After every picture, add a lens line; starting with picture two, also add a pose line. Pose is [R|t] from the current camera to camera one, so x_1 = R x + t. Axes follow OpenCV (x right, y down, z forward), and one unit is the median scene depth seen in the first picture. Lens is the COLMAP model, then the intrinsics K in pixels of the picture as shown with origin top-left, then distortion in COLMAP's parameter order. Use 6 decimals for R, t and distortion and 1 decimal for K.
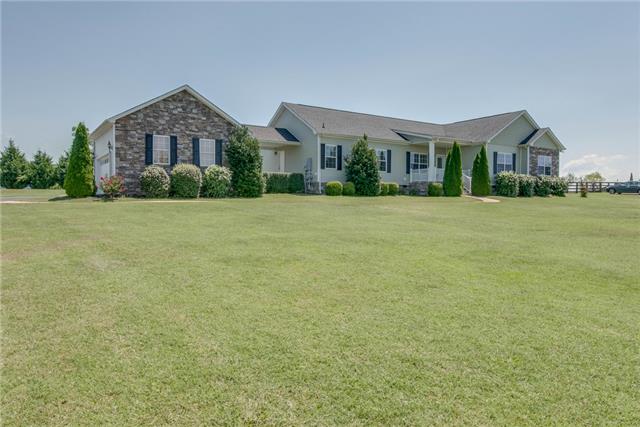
lens RADIAL K [[370.0, 0, 320.0], [0, 370.0, 213.5], [0, 0, 1]] dist [0.001028, 0.000366]
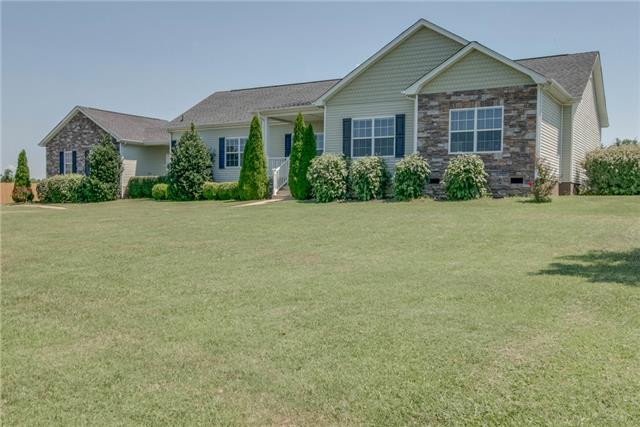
lens RADIAL K [[370.0, 0, 320.0], [0, 370.0, 213.5], [0, 0, 1]] dist [0.001028, 0.000366]
pose [[0.702858, 0.028333, -0.710766, 0.968720], [-0.017504, 0.999593, 0.022538, -0.047295], [0.711115, -0.003399, 0.703068, 0.695234]]
